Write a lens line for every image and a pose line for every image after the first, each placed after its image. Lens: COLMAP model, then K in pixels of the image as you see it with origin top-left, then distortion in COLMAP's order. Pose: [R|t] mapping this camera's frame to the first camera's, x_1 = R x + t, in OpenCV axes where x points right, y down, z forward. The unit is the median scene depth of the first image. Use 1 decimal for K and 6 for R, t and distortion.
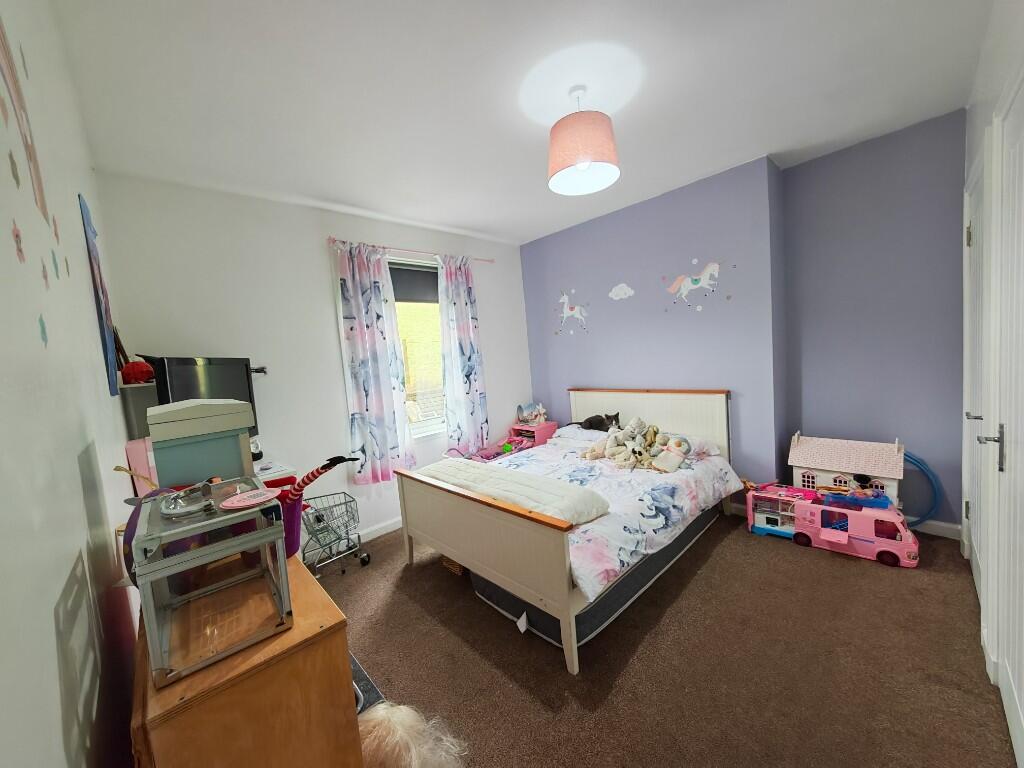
lens RADIAL K [[382.2, 0, 507.0], [0, 382.2, 385.1], [0, 0, 1]] dist [-0.006815, 0.001758]
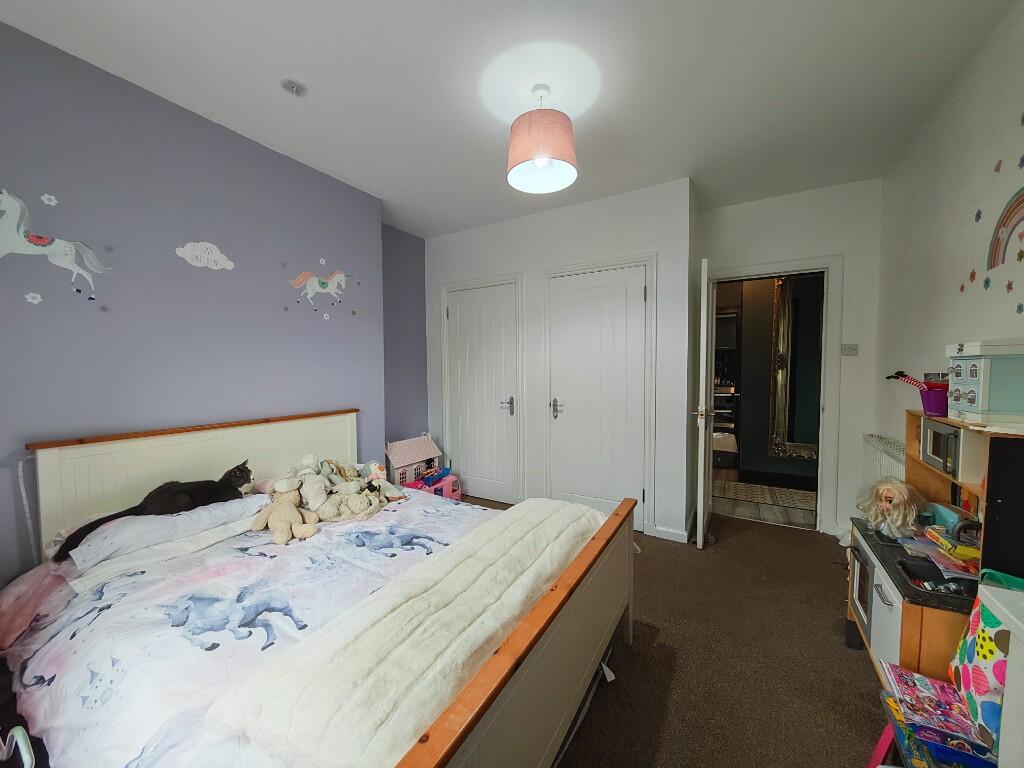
lens RADIAL K [[382.2, 0, 515.4], [0, 382.2, 386.1], [0, 0, 1]] dist [-0.006815, 0.001758]
pose [[-0.277184, 0.038092, 0.960062, -0.415282], [0.104443, 0.994487, -0.009304, 0.007462], [-0.955123, 0.097693, -0.279634, 0.802104]]
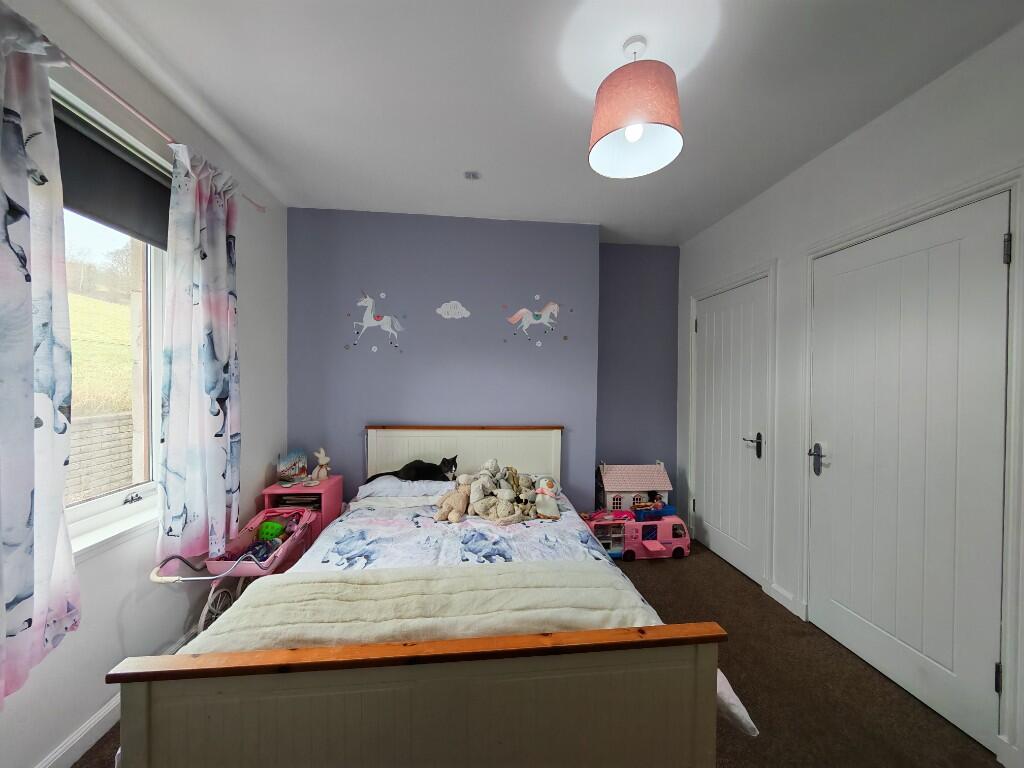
lens RADIAL K [[382.2, 0, 513.0], [0, 382.2, 384.3], [0, 0, 1]] dist [-0.006815, 0.001758]
pose [[0.606376, 0.083205, 0.790813, -0.304306], [0.000925, 0.994436, -0.105339, 0.009364], [-0.795178, 0.064606, 0.602925, 0.431000]]
